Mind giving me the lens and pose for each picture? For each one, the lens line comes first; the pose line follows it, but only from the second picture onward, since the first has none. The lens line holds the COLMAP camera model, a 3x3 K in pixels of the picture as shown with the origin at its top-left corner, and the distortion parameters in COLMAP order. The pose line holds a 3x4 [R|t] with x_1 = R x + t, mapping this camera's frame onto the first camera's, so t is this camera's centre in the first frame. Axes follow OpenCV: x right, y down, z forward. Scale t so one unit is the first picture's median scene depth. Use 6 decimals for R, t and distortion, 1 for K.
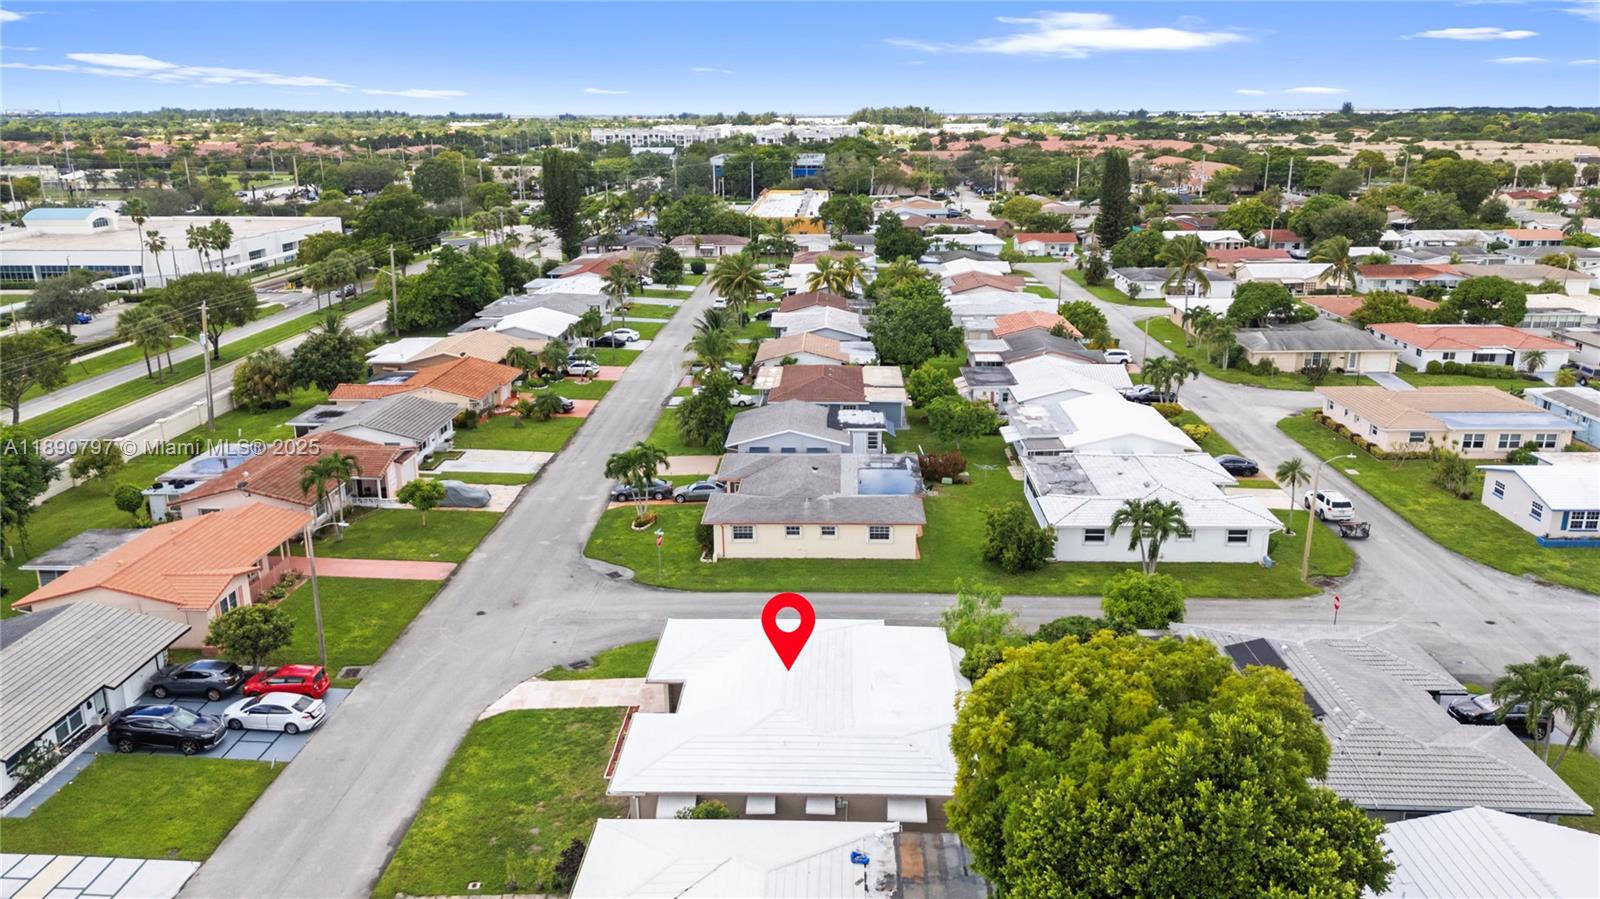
lens RADIAL K [[1197.6, 0, 800.0], [0, 1197.6, 449.5], [0, 0, 1]] dist [0.078211, -0.003078]
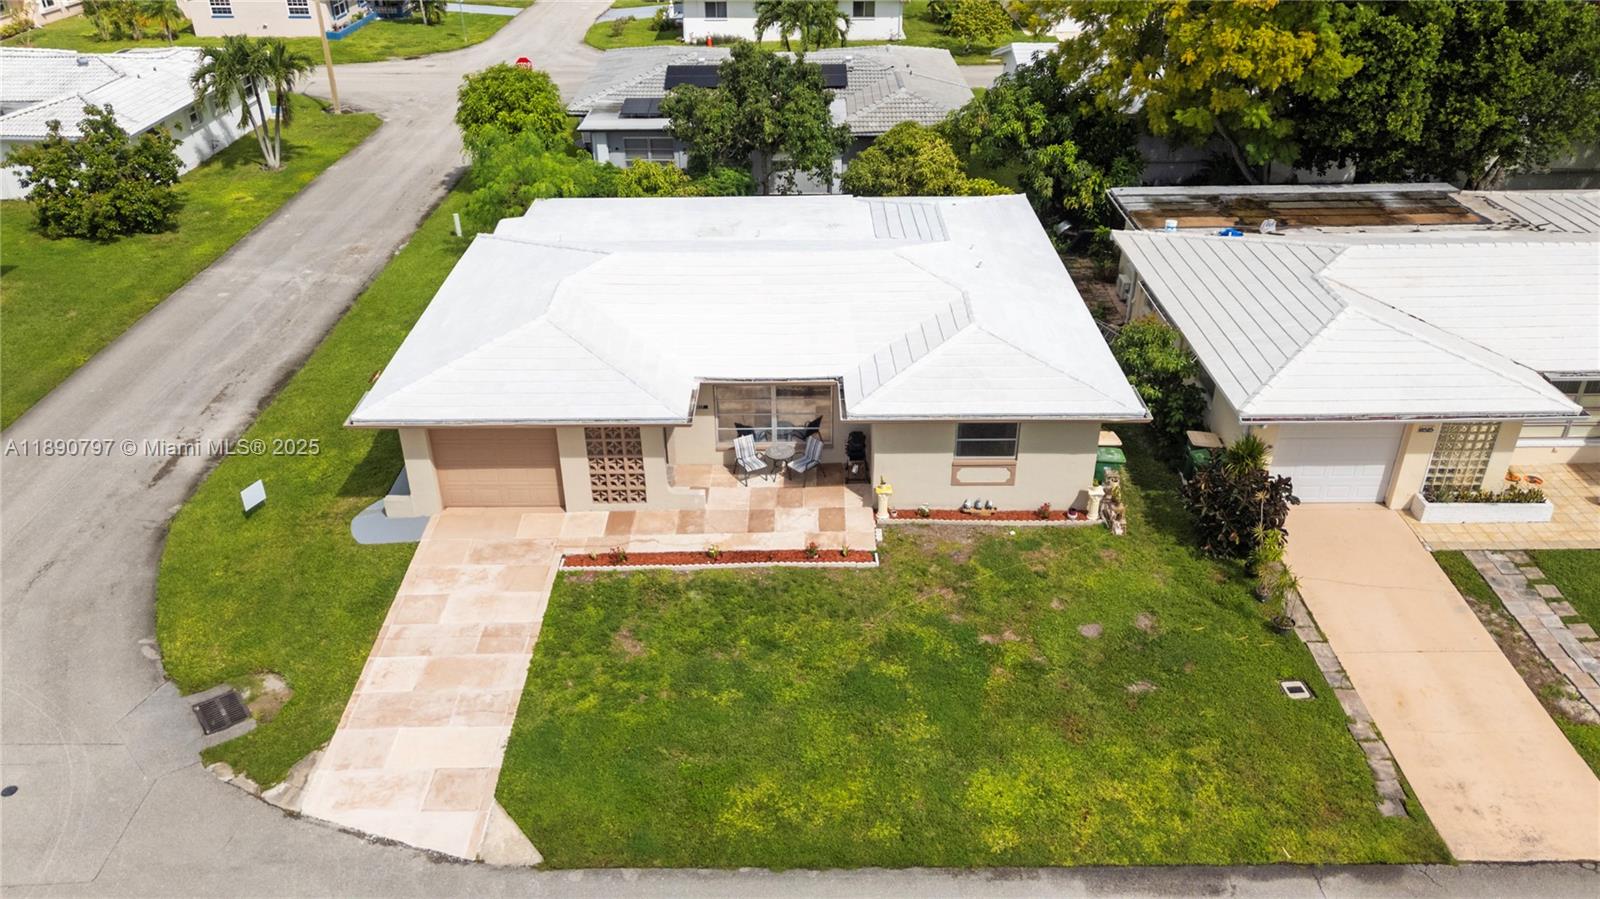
lens RADIAL K [[1197.6, 0, 800.0], [0, 1197.6, 449.5], [0, 0, 1]] dist [0.078211, -0.003078]
pose [[-0.031870, -0.481914, 0.875639, -0.484995], [0.281077, 0.836407, 0.470553, 0.005570], [-0.959156, 0.261118, 0.108799, 0.858235]]
